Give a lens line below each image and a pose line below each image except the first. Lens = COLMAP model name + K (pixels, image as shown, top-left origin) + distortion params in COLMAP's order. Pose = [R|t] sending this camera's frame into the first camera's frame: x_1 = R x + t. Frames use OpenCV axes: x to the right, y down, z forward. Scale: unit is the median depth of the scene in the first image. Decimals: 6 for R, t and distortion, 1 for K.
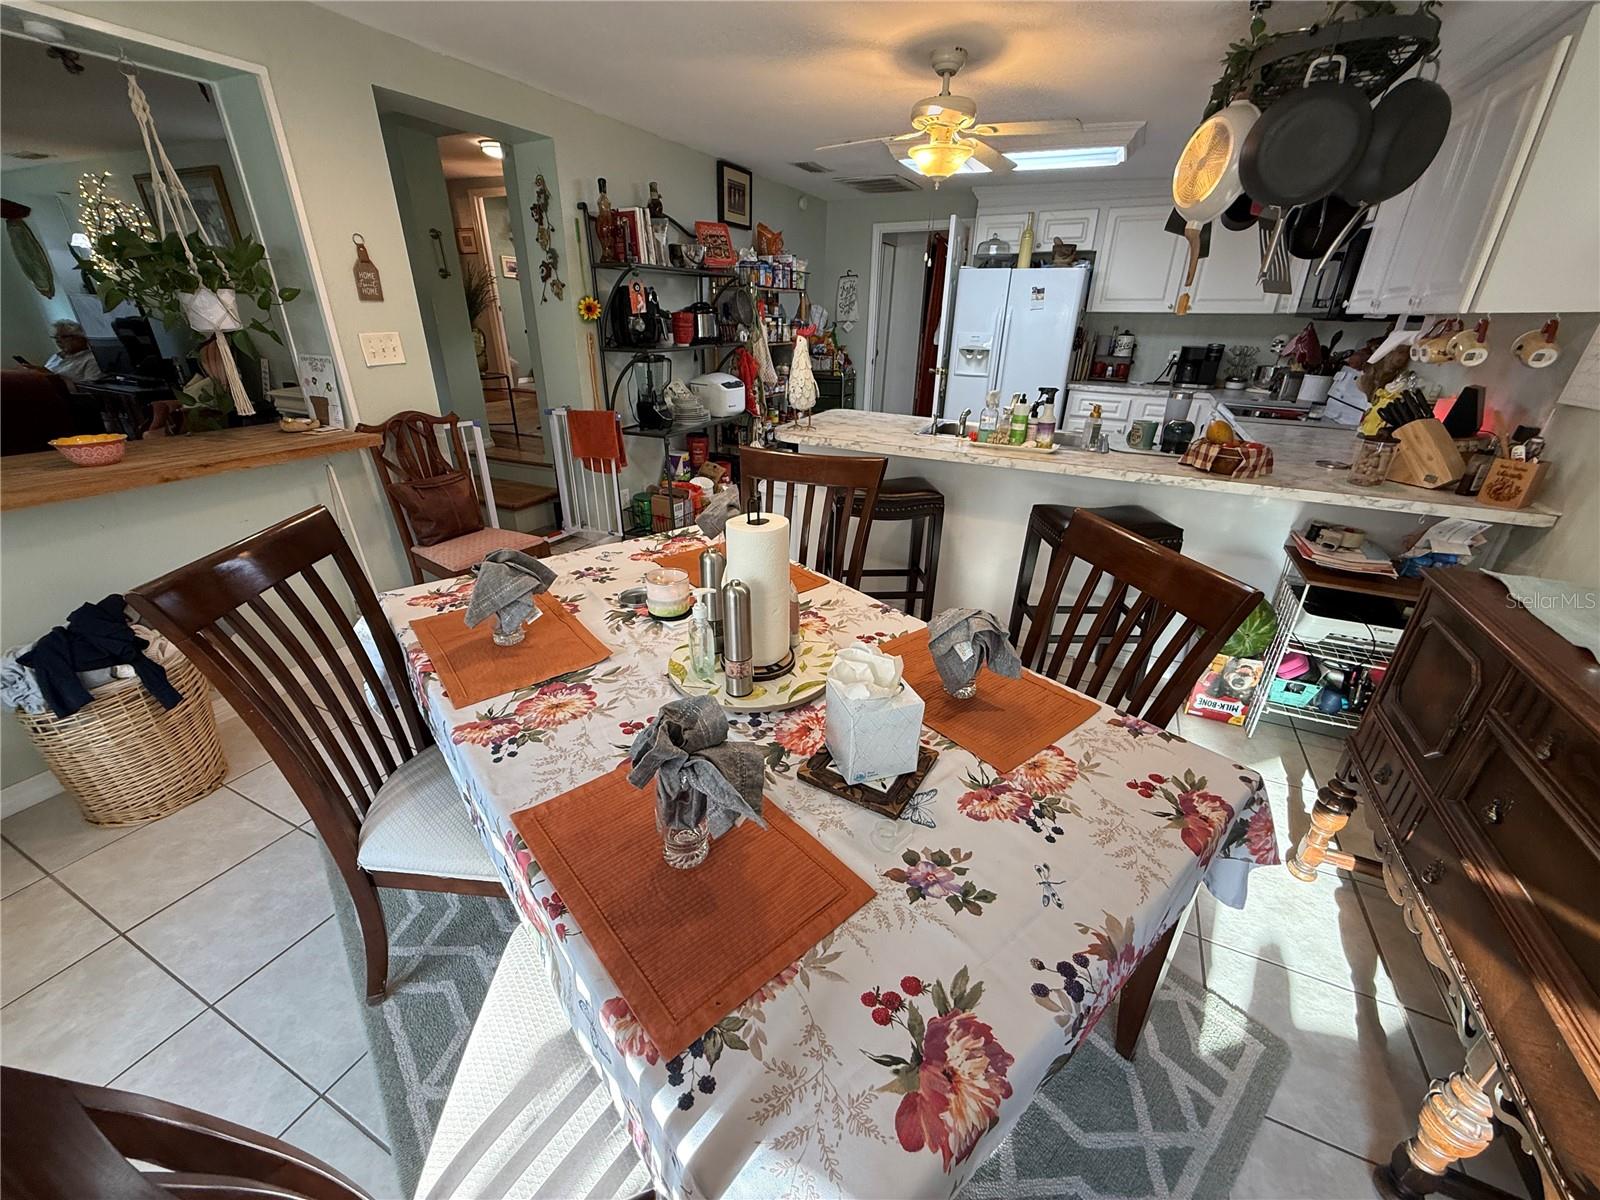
lens RADIAL K [[637.8, 0, 798.9], [0, 637.8, 600.3], [0, 0, 1]] dist [0.001463, -0.000010]
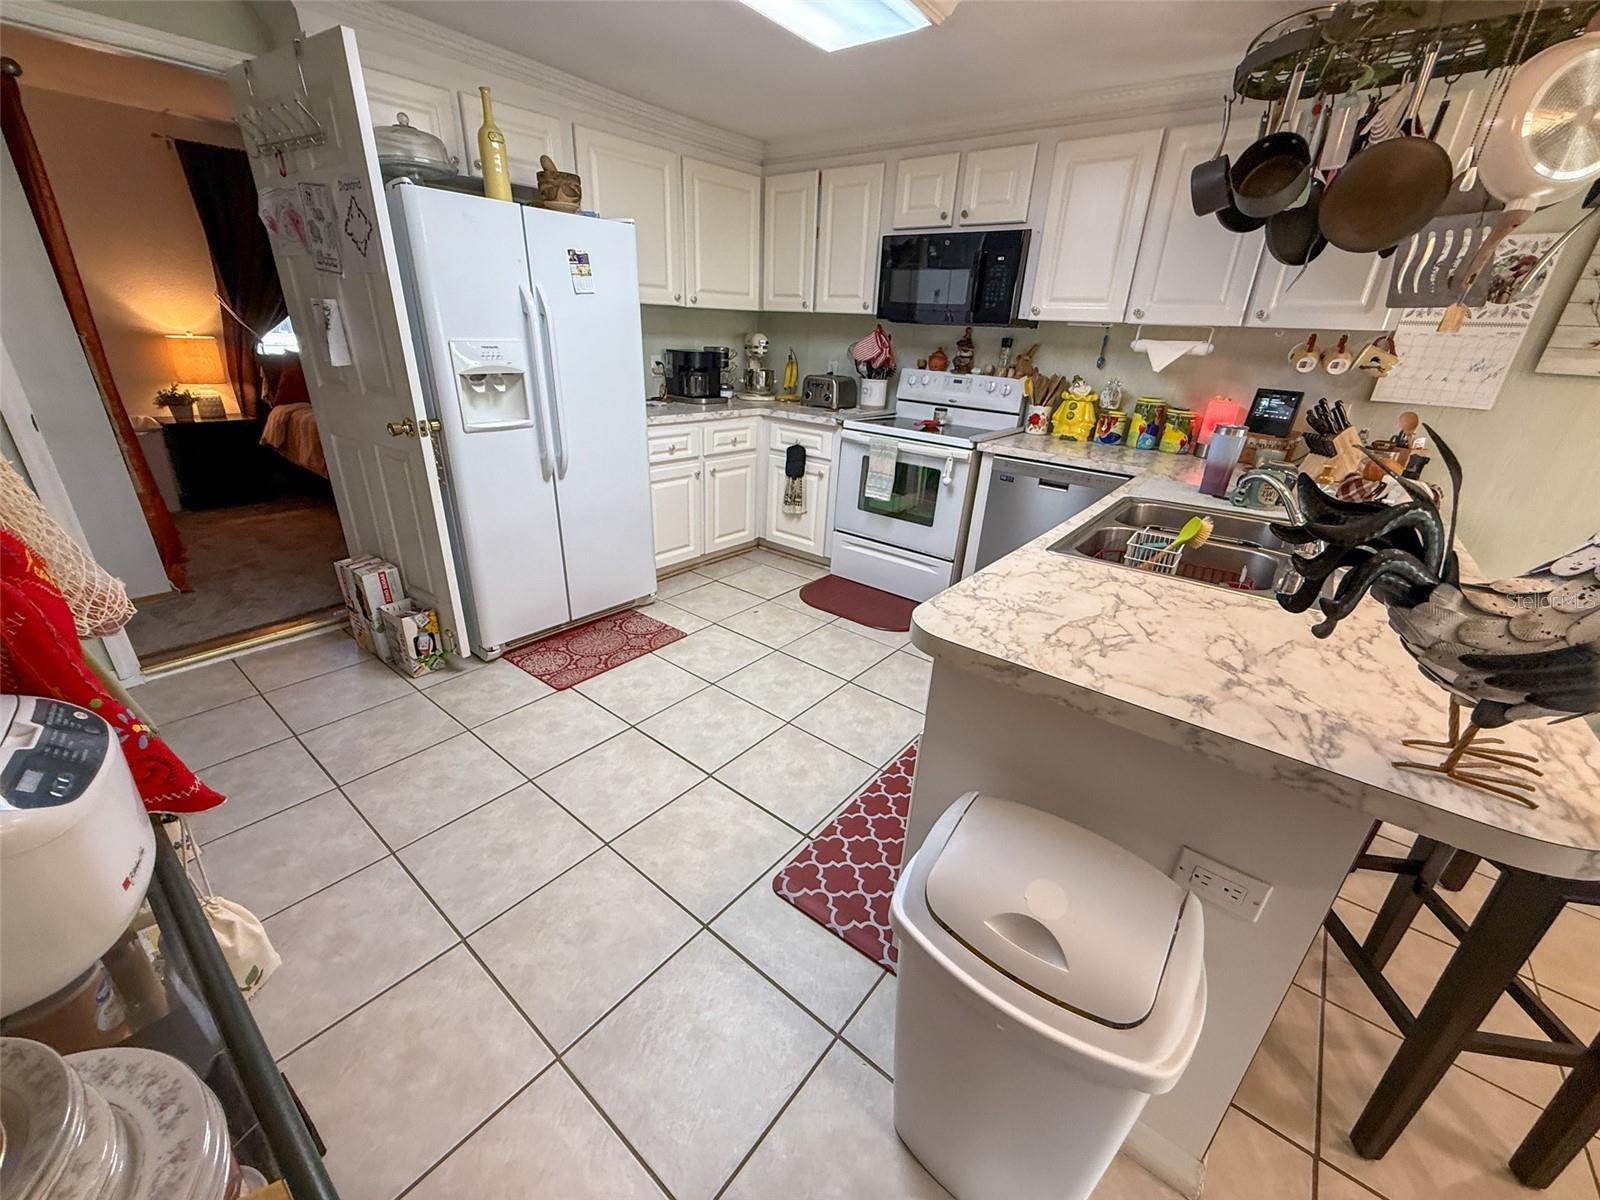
lens RADIAL K [[637.8, 0, 799.9], [0, 637.8, 599.3], [0, 0, 1]] dist [0.001463, -0.000010]
pose [[0.224463, -0.388984, 0.893480, -0.158184], [0.367823, 0.882873, 0.291961, -0.307698], [-0.902398, 0.263108, 0.341250, 0.695413]]
